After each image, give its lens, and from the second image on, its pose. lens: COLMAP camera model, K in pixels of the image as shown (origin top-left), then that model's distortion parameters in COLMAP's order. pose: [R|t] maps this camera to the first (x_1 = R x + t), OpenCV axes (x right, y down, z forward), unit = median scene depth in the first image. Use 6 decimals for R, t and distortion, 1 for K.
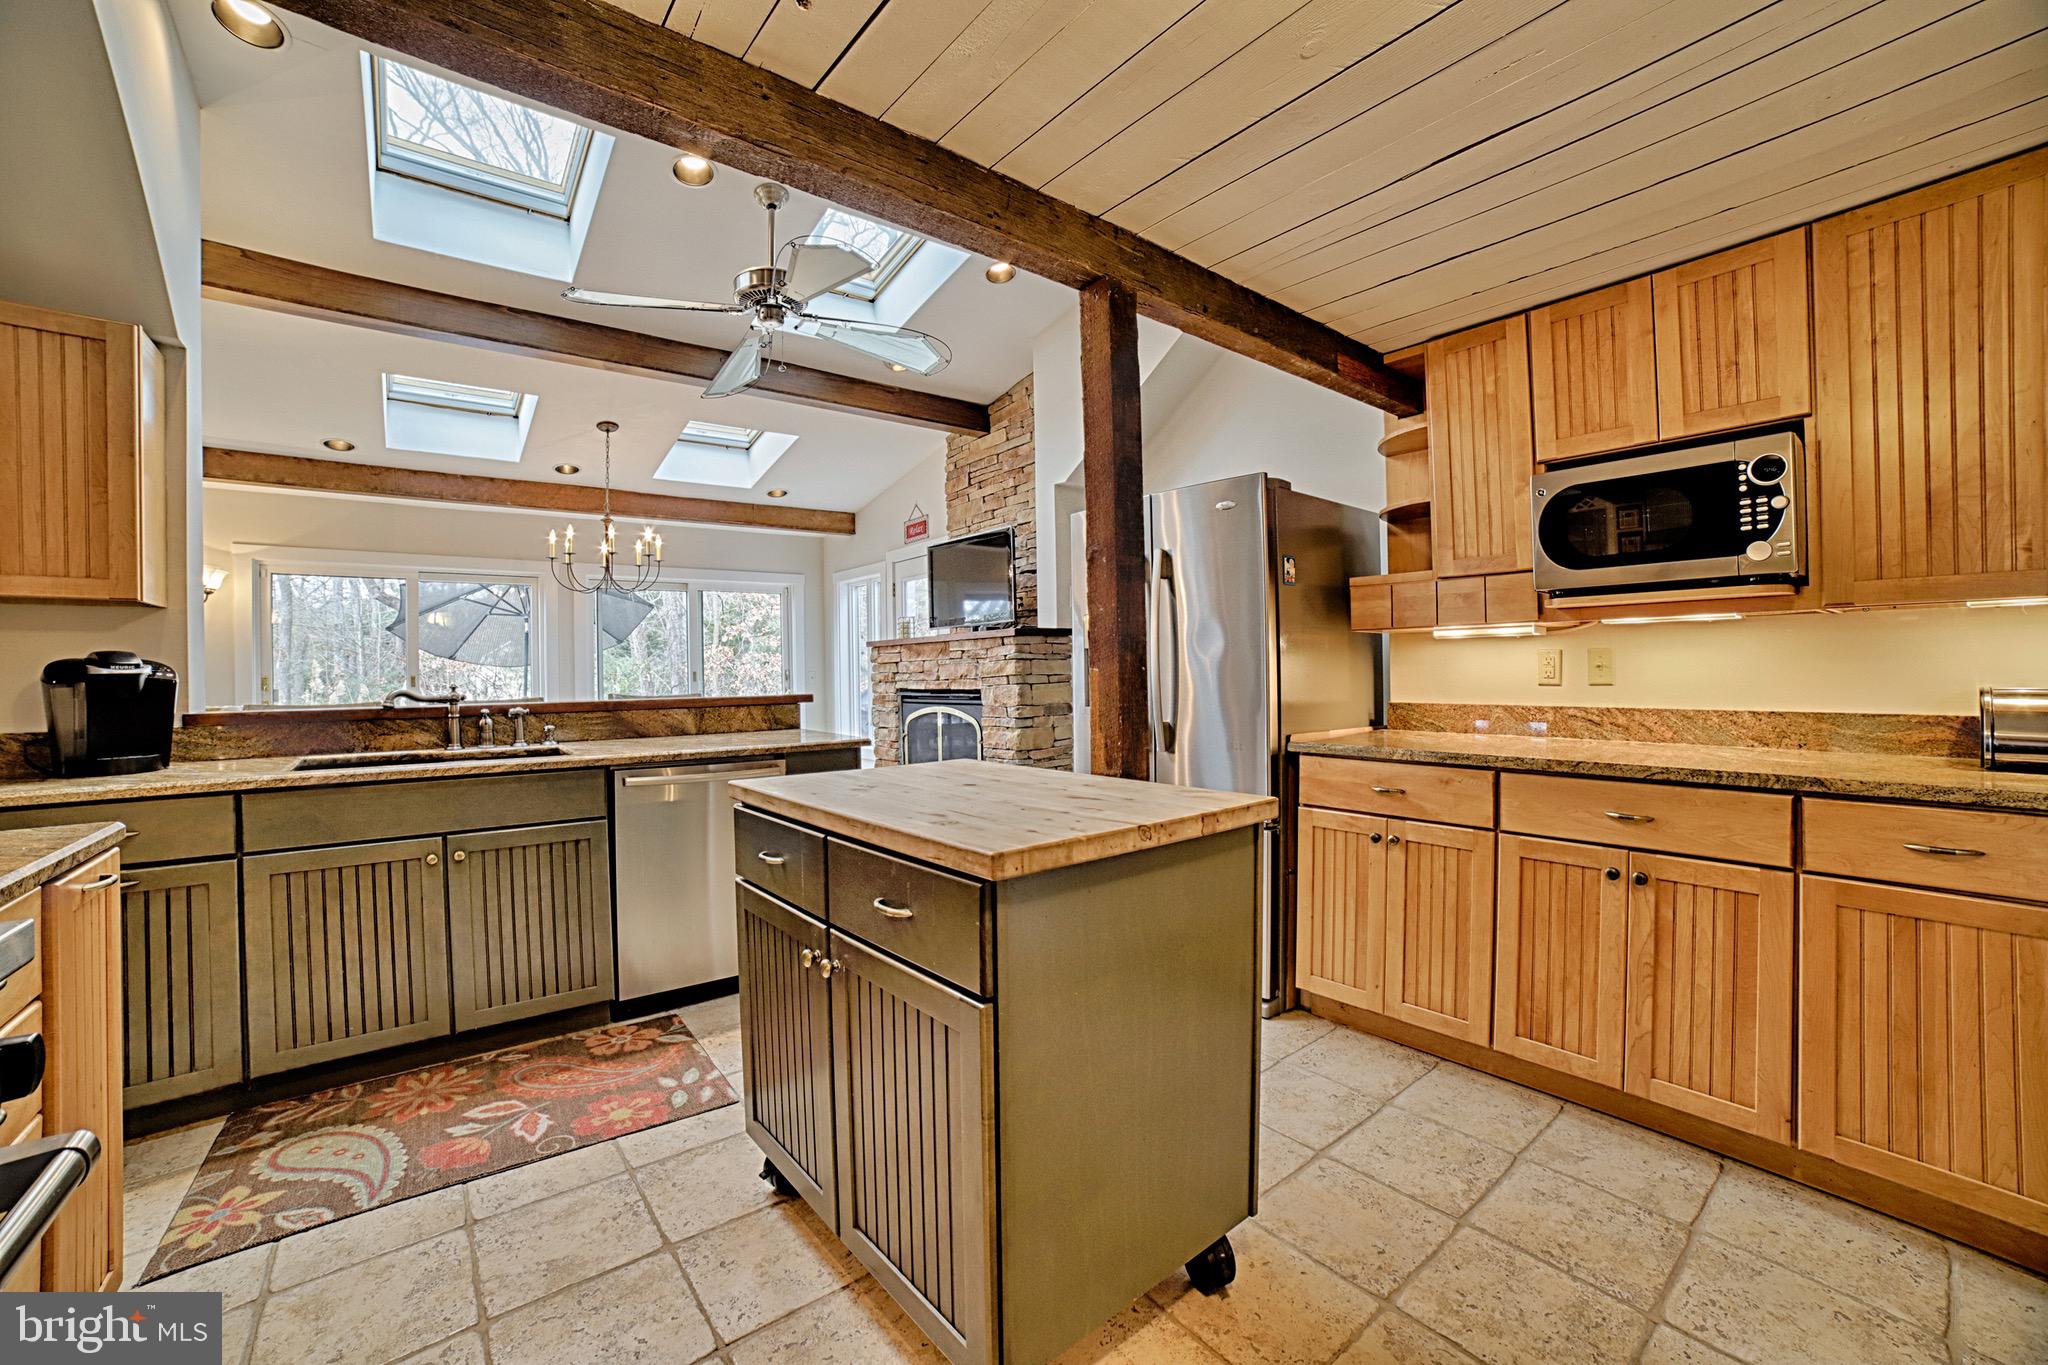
lens RADIAL K [[809.4, 0, 1015.0], [0, 809.4, 672.2], [0, 0, 1]] dist [-0.110338, 0.037891]
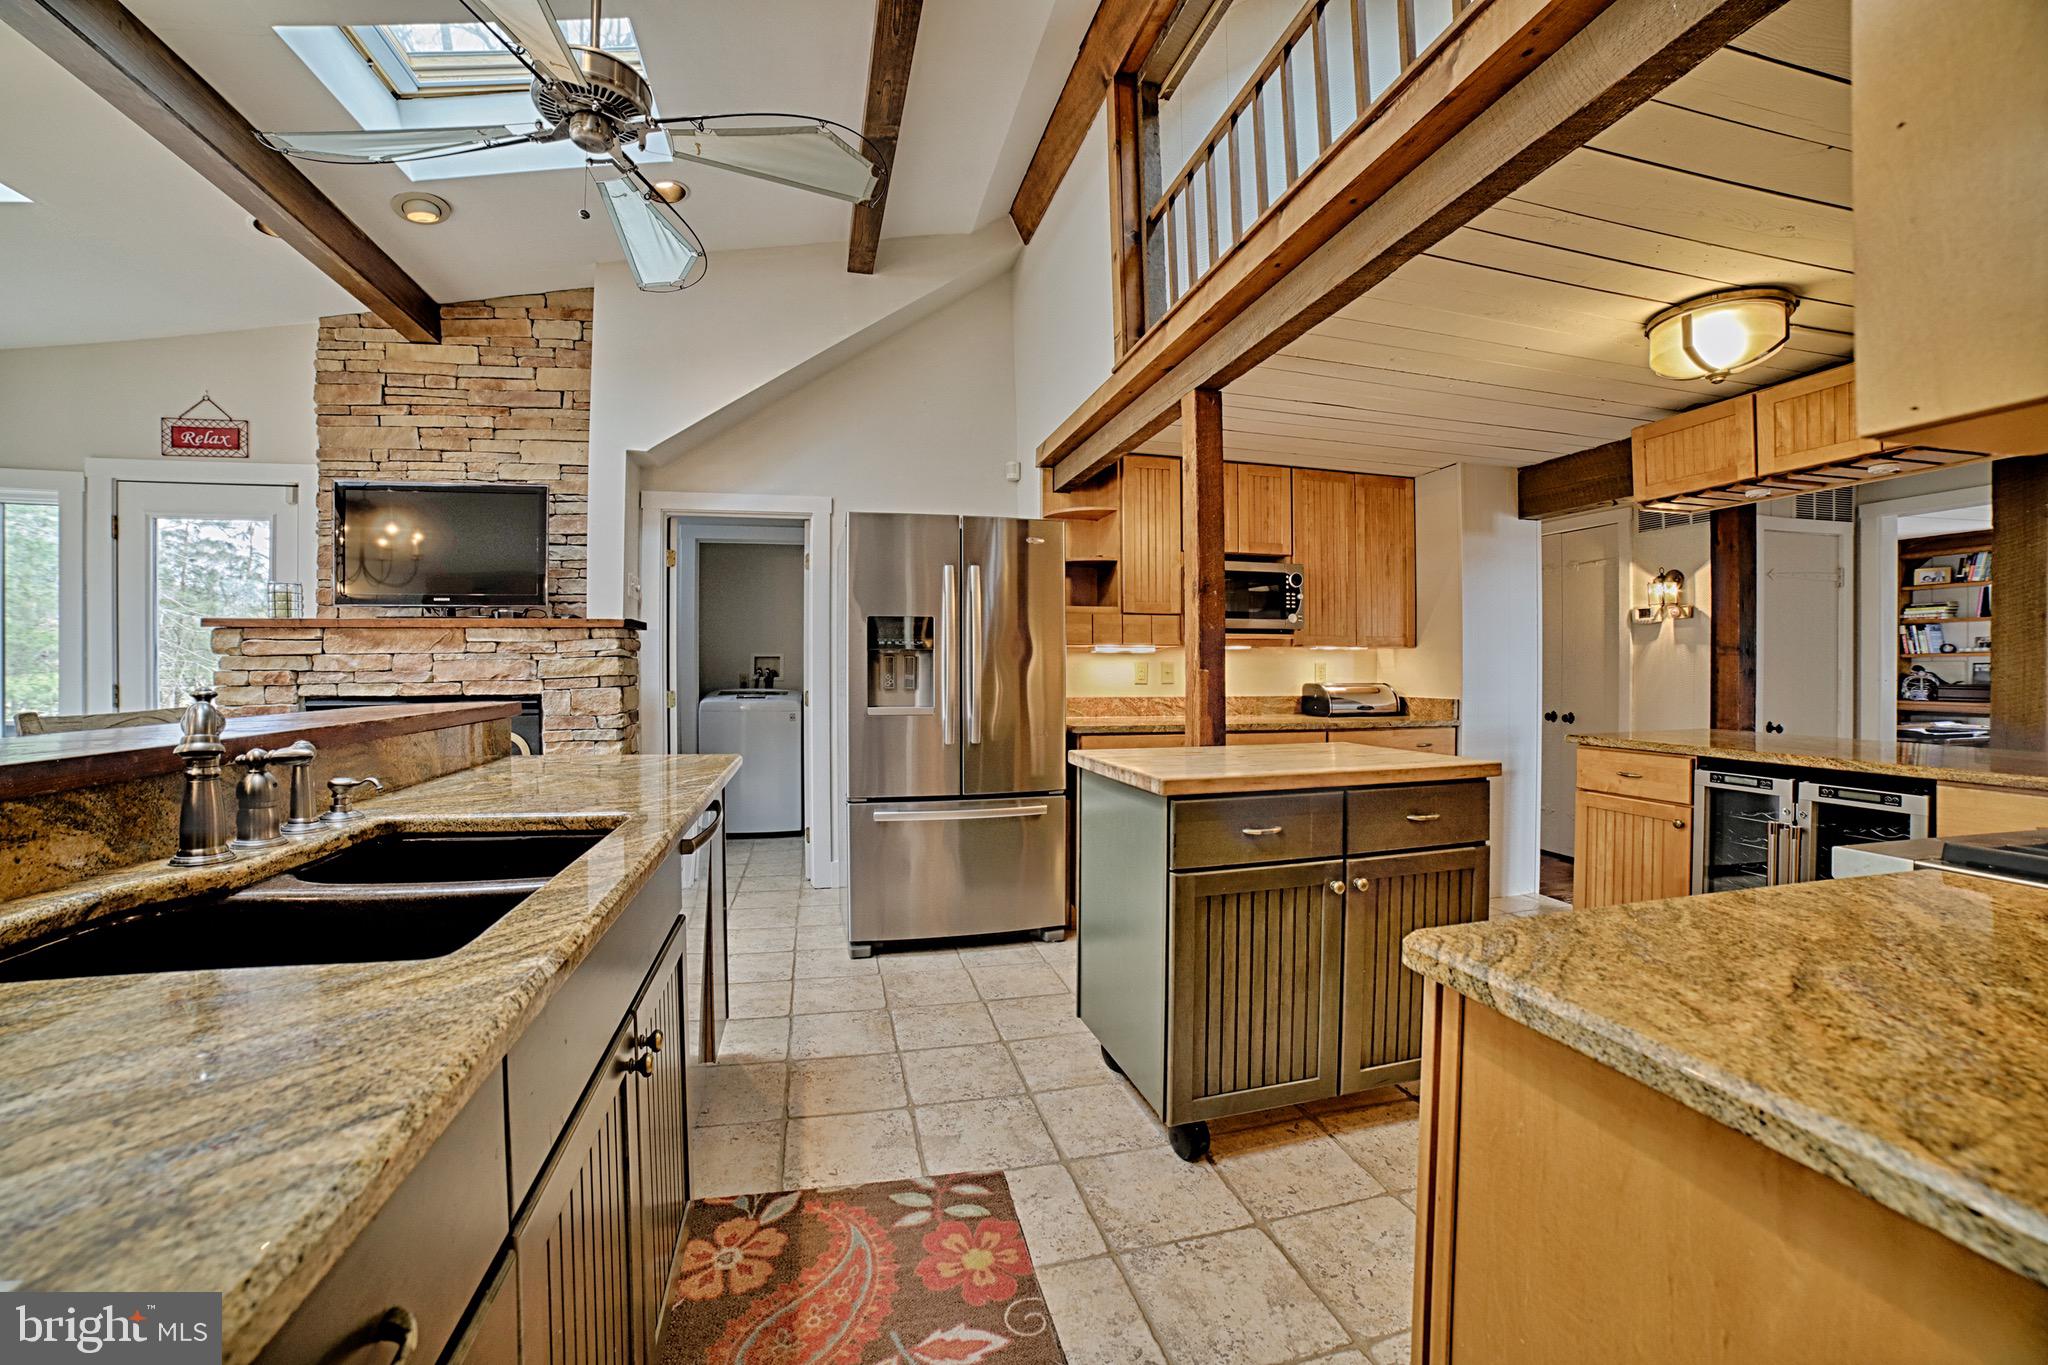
lens RADIAL K [[809.4, 0, 1015.0], [0, 809.4, 672.2], [0, 0, 1]] dist [-0.110338, 0.037891]
pose [[0.430418, 0.011421, 0.902557, -0.941393], [-0.004497, 0.999935, -0.010509, 0.010842], [-0.902618, 0.000465, 0.430442, 0.517206]]
